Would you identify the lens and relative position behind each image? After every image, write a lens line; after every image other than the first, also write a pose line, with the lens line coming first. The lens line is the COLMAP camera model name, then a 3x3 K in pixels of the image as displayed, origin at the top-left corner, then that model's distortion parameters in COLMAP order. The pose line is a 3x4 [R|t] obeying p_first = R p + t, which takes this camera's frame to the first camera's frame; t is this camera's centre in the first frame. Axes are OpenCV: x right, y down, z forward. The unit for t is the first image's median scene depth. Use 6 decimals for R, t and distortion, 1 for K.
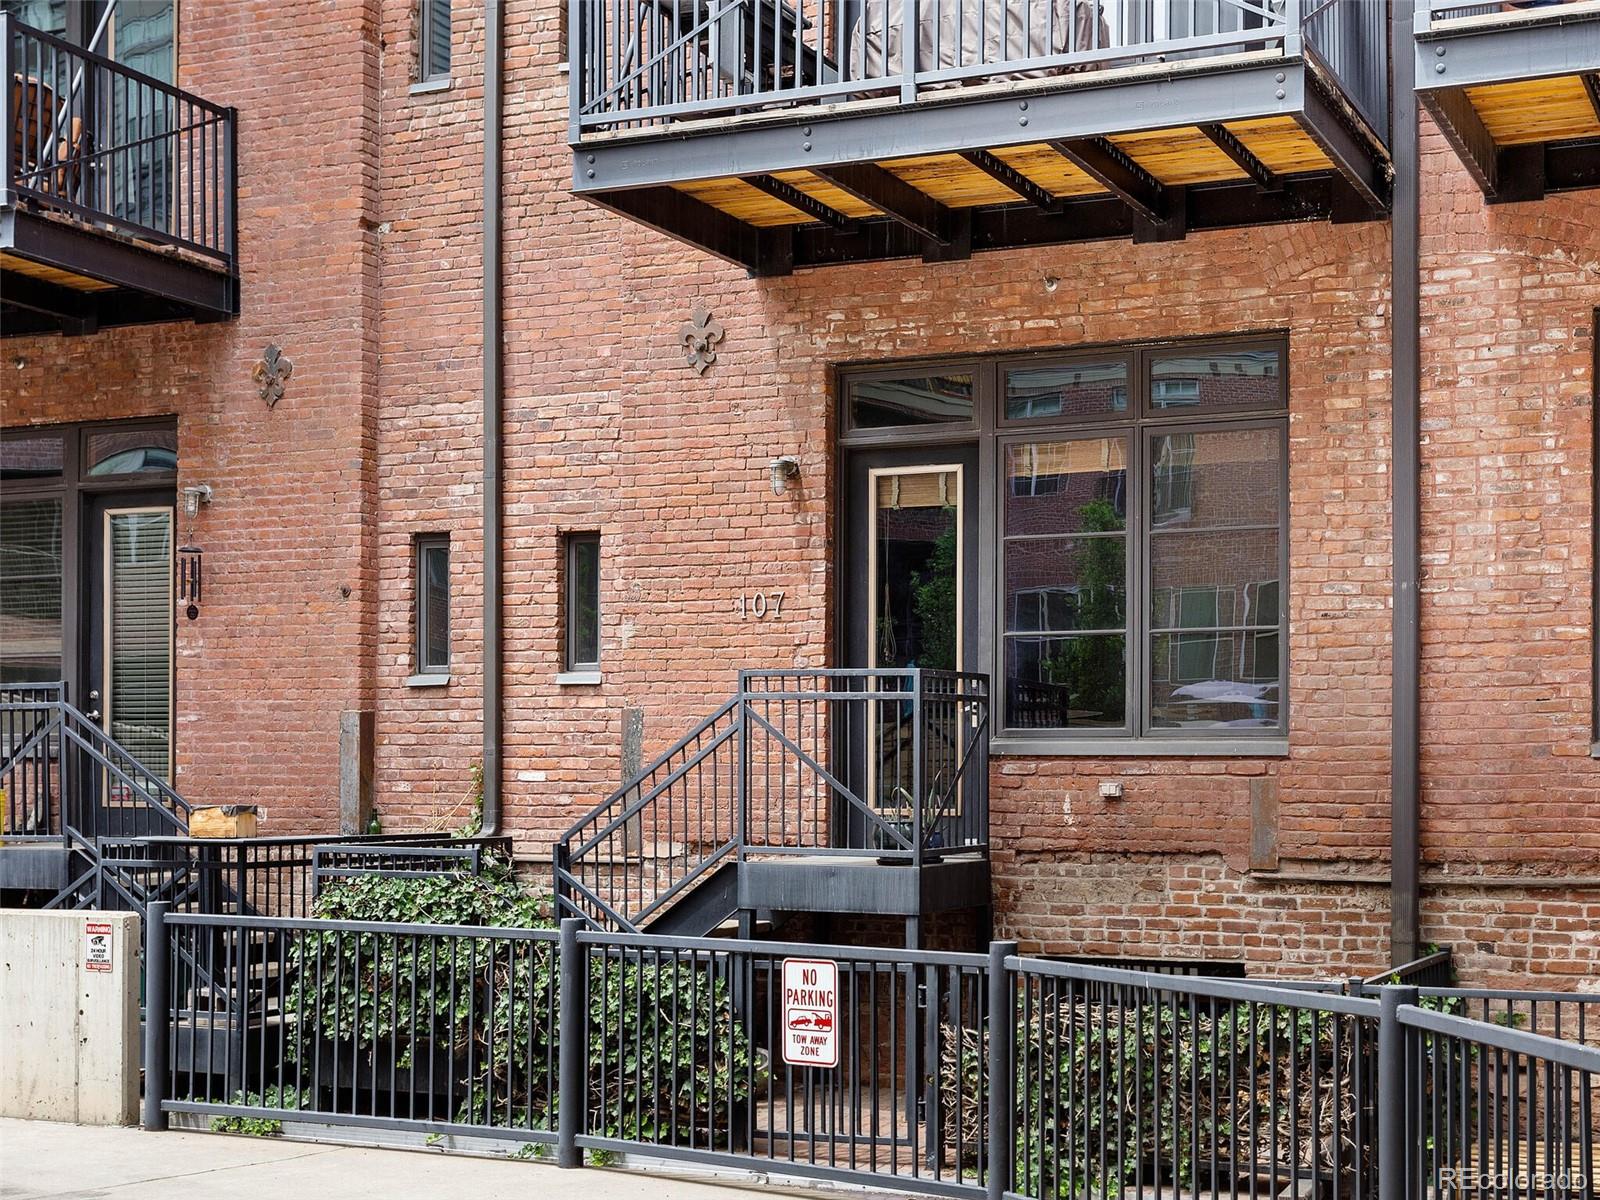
lens RADIAL K [[2279.9, 0, 884.4], [0, 2279.9, 649.2], [0, 0, 1]] dist [0.009677, -0.001567]
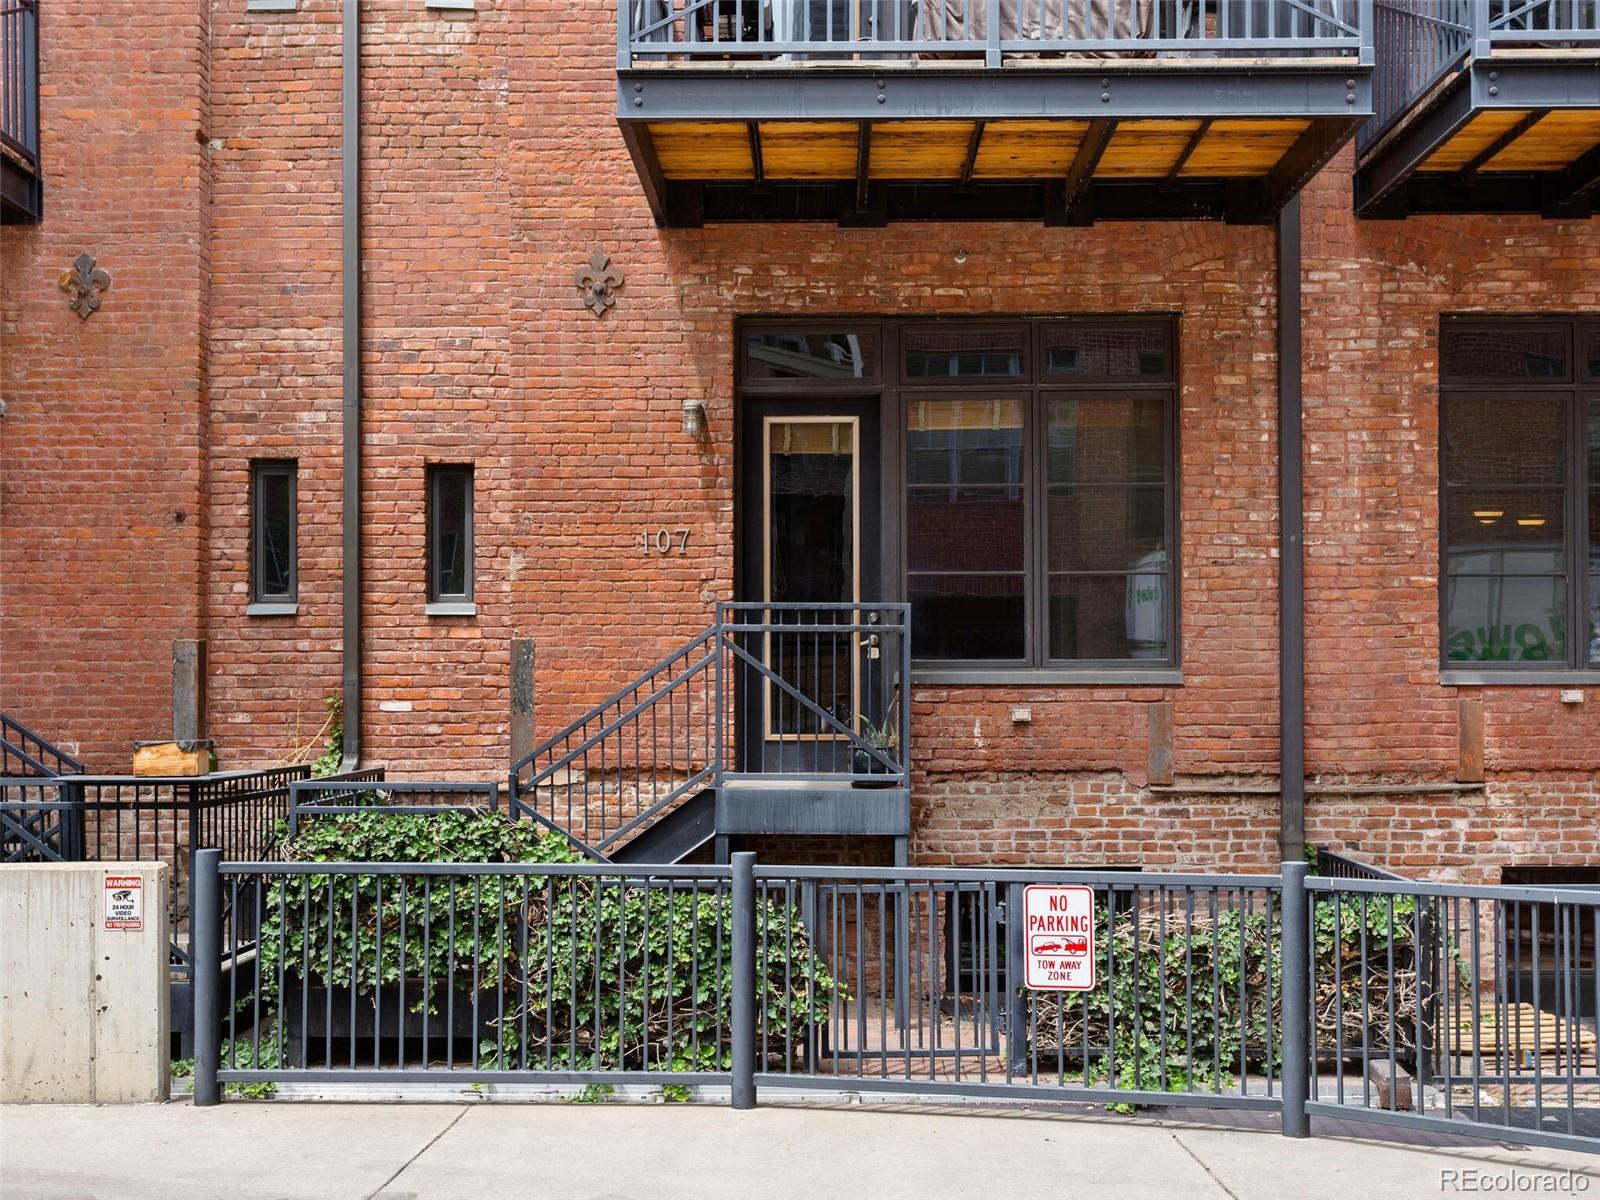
lens RADIAL K [[1822.0, 0, 800.0], [0, 1822.0, 600.0], [0, 0, 1]] dist [0.002129, 0.006992]
pose [[0.921790, 0.015239, 0.387391, -0.350262], [-0.015761, 0.999874, -0.001830, 0.008937], [-0.387370, -0.004419, 0.921914, 0.226130]]
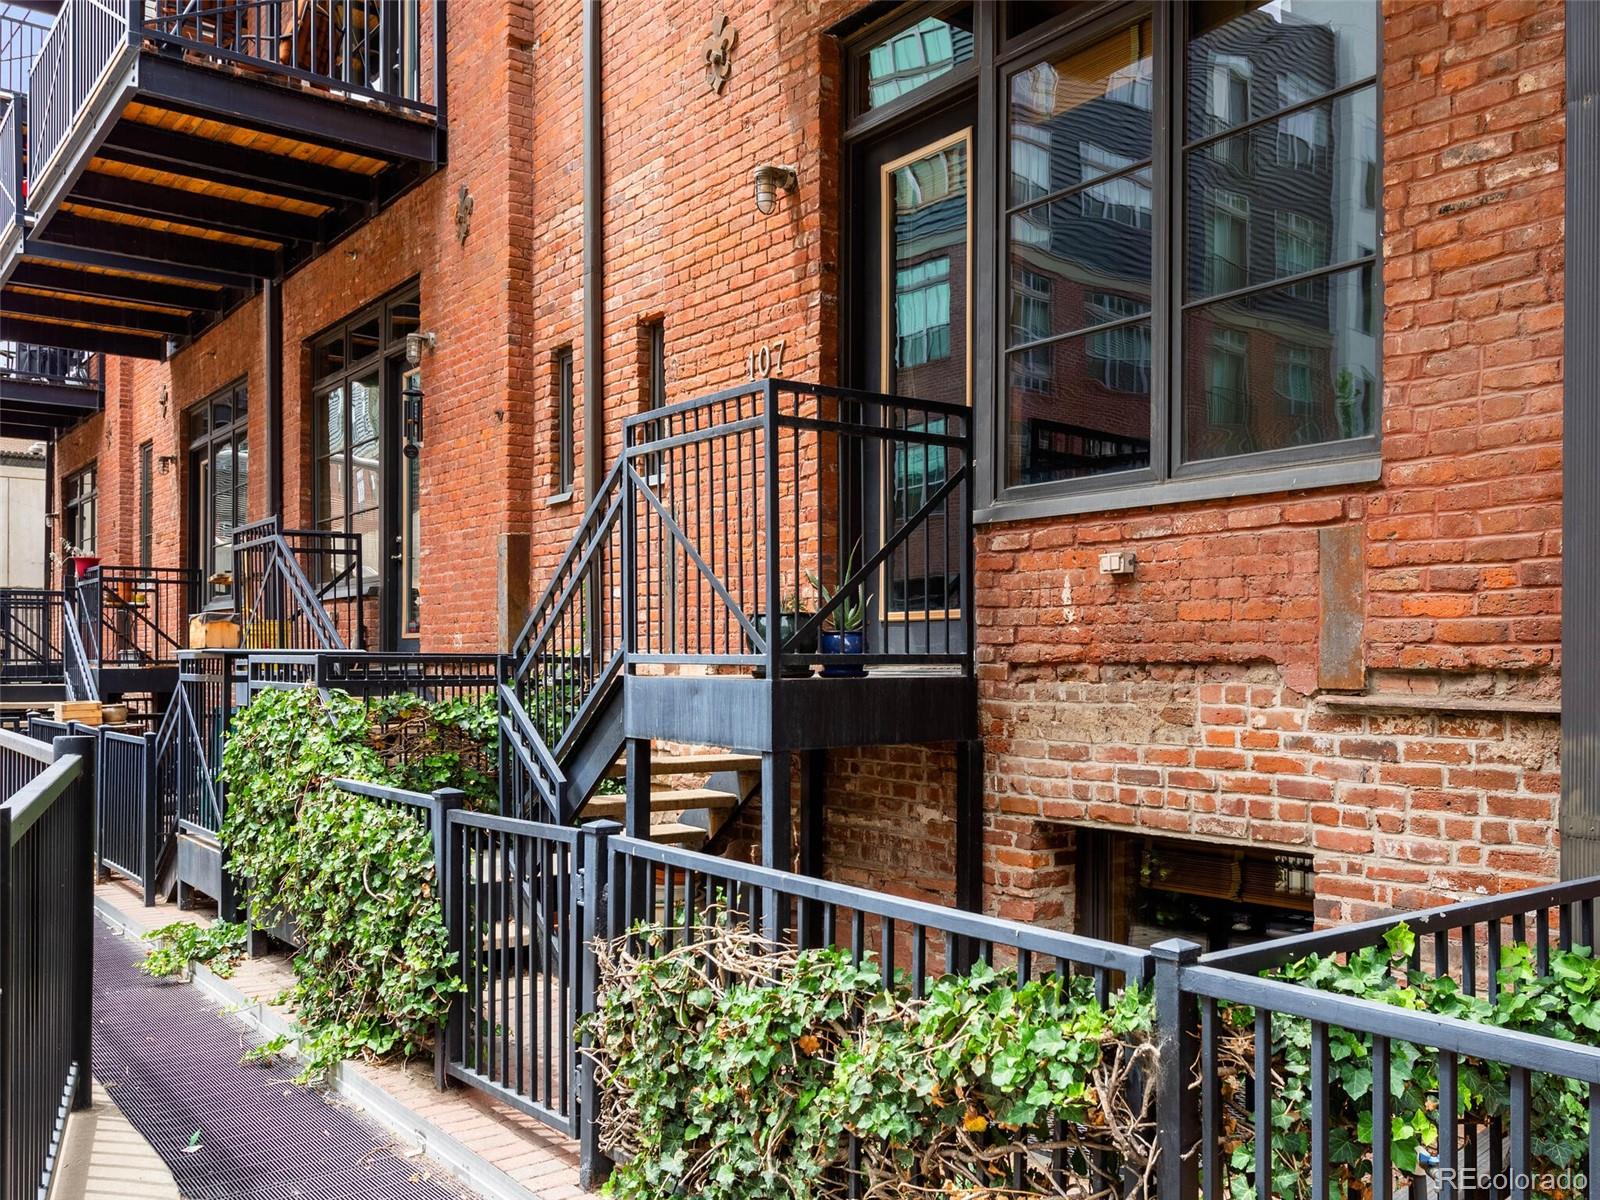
lens RADIAL K [[1429.2, 0, 803.7], [0, 1429.2, 632.8], [0, 0, 1]] dist [-0.007779, 0.010727]
pose [[0.871076, -0.010790, -0.491029, 0.220629], [0.025470, 0.999406, 0.023223, 0.070229], [0.490487, -0.032735, 0.870833, 0.622374]]
